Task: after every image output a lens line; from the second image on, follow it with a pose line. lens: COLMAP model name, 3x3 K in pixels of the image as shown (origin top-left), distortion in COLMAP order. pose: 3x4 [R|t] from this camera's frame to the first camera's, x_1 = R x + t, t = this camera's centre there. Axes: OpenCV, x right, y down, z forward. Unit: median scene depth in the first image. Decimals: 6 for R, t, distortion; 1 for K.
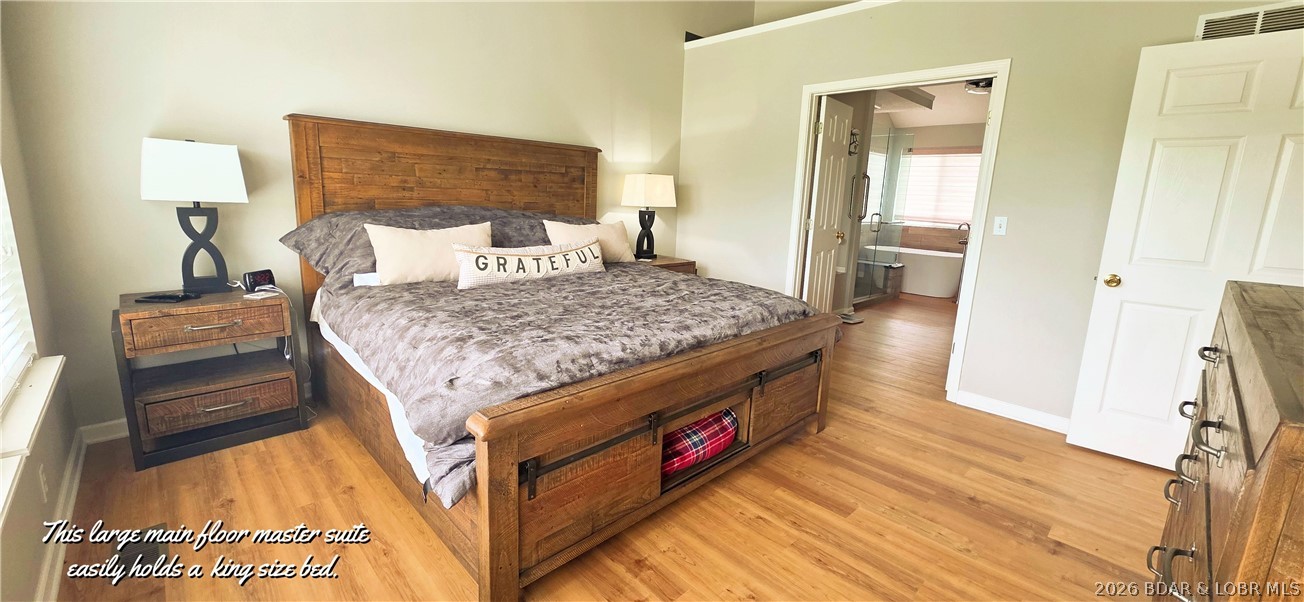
lens RADIAL K [[520.6, 0, 655.9], [0, 520.6, 281.5], [0, 0, 1]] dist [-0.000170, 0.000001]
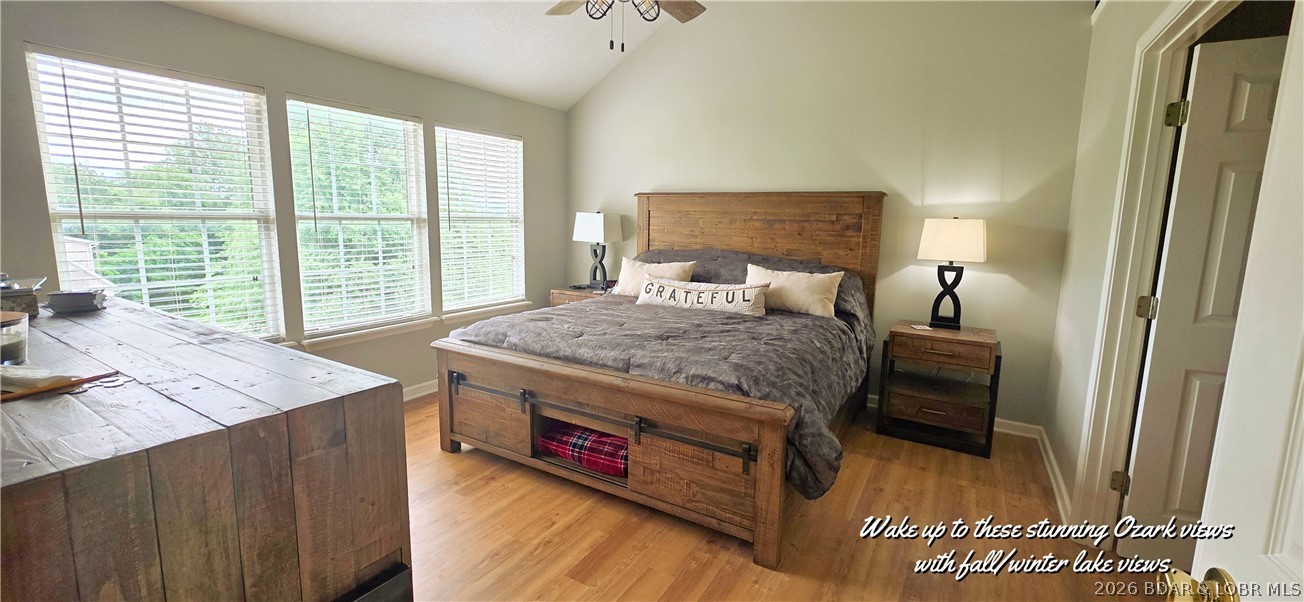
lens RADIAL K [[520.8, 0, 655.1], [0, 520.8, 295.4], [0, 0, 1]] dist [-0.003680, -0.000183]
pose [[0.253953, 0.102727, -0.961746, 0.864235], [-0.179430, 0.982088, 0.057521, -0.086219], [0.950428, 0.157959, 0.267836, 0.565078]]
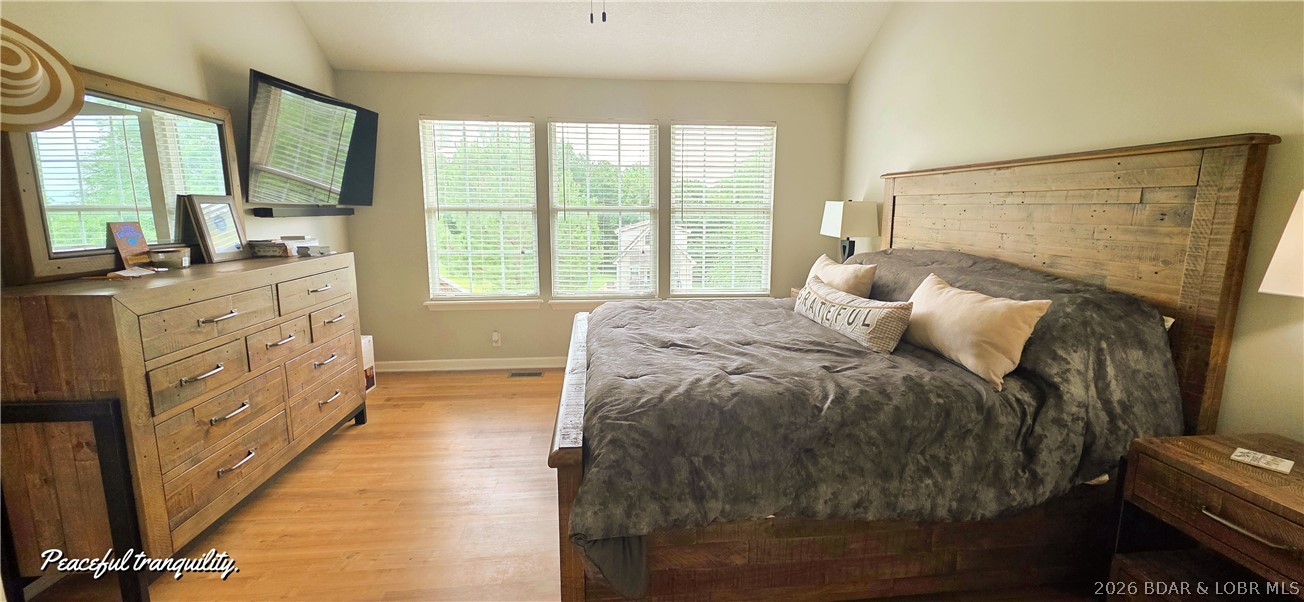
lens RADIAL K [[520.8, 0, 655.1], [0, 520.8, 295.4], [0, 0, 1]] dist [-0.003680, -0.000183]
pose [[-0.621175, 0.083941, -0.779163, 0.619213], [-0.170090, 0.956105, 0.238605, -0.208887], [0.764991, 0.280743, -0.579632, 1.216457]]
